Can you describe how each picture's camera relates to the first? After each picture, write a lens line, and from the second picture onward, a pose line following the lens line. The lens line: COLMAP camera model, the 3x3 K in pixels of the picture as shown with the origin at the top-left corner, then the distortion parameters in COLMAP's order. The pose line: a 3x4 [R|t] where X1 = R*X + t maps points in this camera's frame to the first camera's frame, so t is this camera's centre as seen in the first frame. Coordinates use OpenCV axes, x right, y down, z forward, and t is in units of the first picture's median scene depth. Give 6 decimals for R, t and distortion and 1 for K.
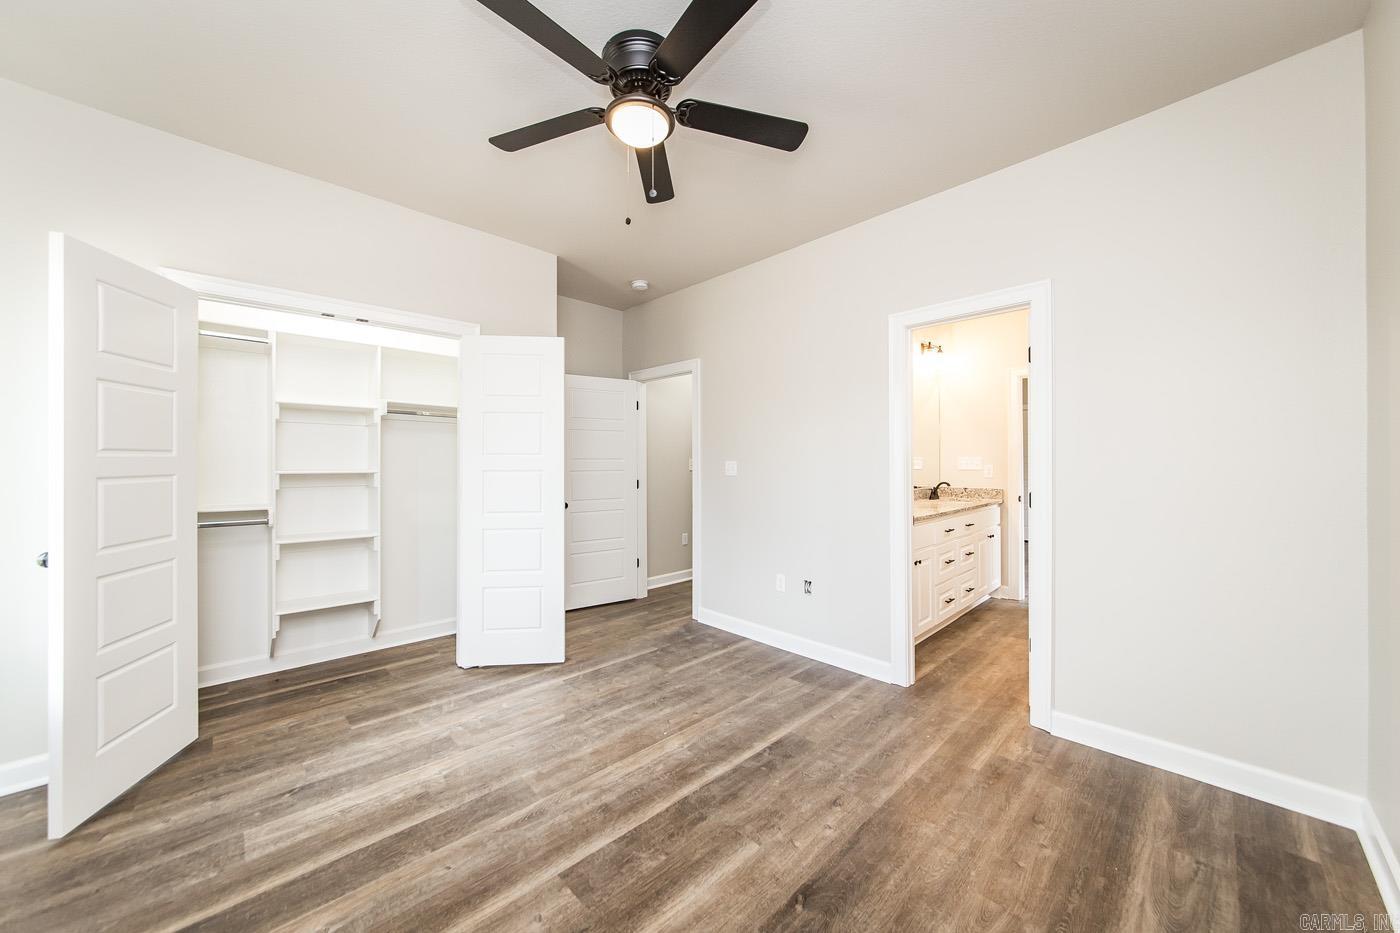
lens RADIAL K [[499.9, 0, 695.6], [0, 499.9, 461.7], [0, 0, 1]] dist [-0.012111, -0.000015]
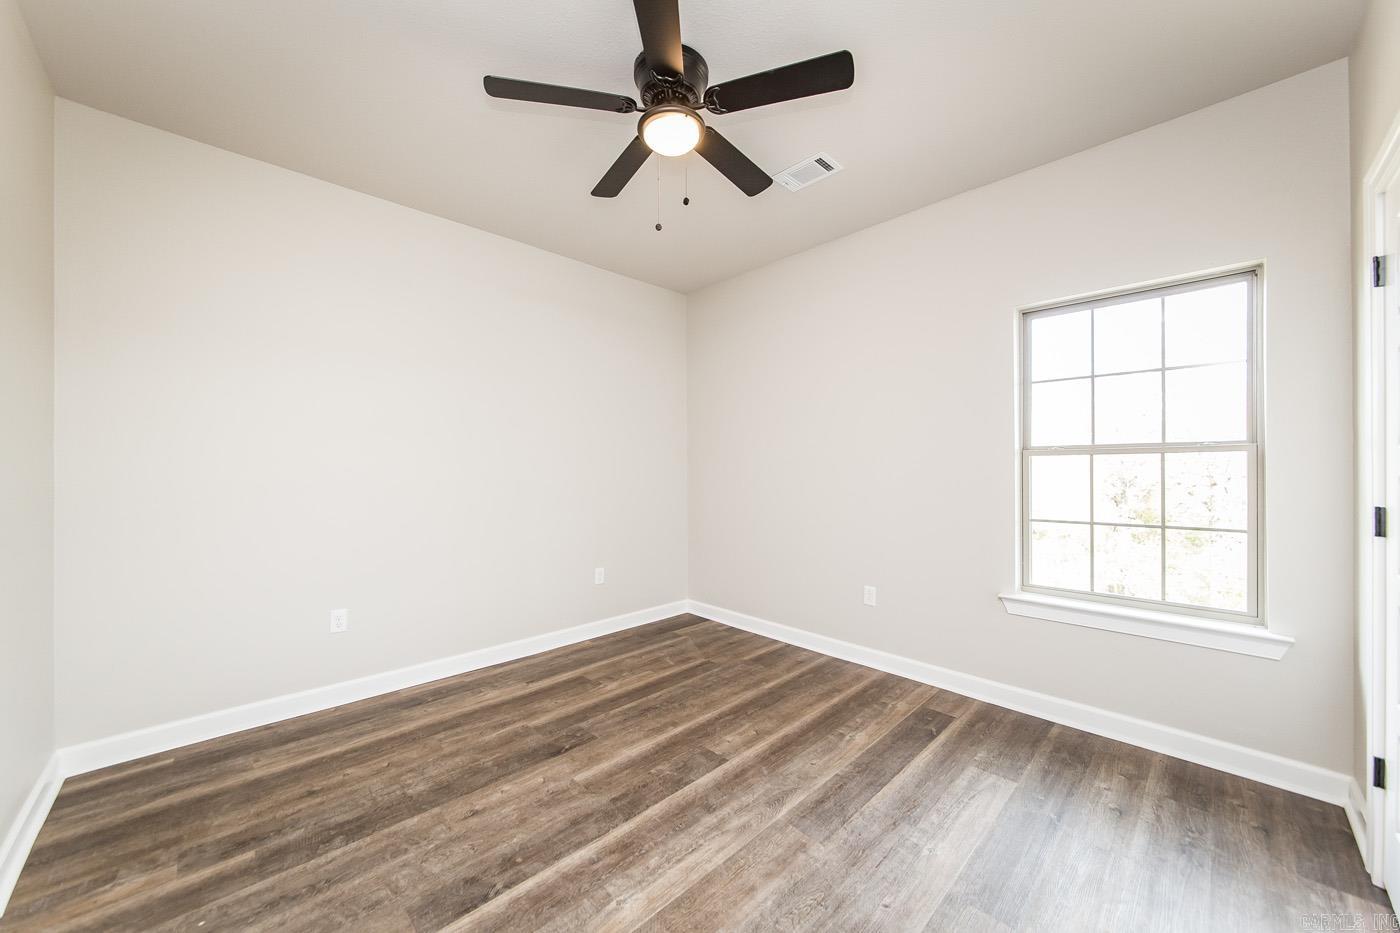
lens RADIAL K [[499.9, 0, 695.6], [0, 499.9, 461.7], [0, 0, 1]] dist [-0.012111, -0.000015]
pose [[-0.999991, 0.003941, -0.001817, -0.153855], [0.003969, 0.999872, -0.015525, 0.015645], [0.001756, -0.015532, -0.999878, 1.993830]]
